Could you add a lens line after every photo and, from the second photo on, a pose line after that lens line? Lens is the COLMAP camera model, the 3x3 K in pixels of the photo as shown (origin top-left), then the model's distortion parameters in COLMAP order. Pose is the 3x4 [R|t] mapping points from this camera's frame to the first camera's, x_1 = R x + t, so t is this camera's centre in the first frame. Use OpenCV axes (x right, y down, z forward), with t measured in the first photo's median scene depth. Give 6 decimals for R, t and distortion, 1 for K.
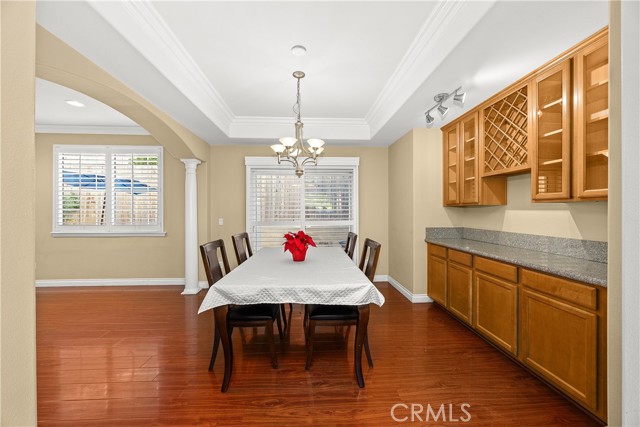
lens RADIAL K [[250.1, 0, 320.0], [0, 250.1, 213.5], [0, 0, 1]] dist [0.001510, 0.000219]
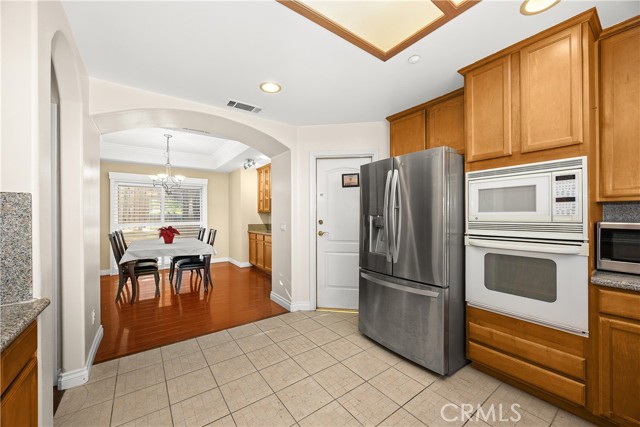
lens RADIAL K [[250.1, 0, 320.0], [0, 250.1, 213.5], [0, 0, 1]] dist [0.001510, 0.000219]
pose [[0.845834, 0.002424, 0.533441, -0.093489], [0.006070, 0.999881, -0.014169, 0.009194], [-0.533412, 0.015223, 0.845719, -0.800548]]
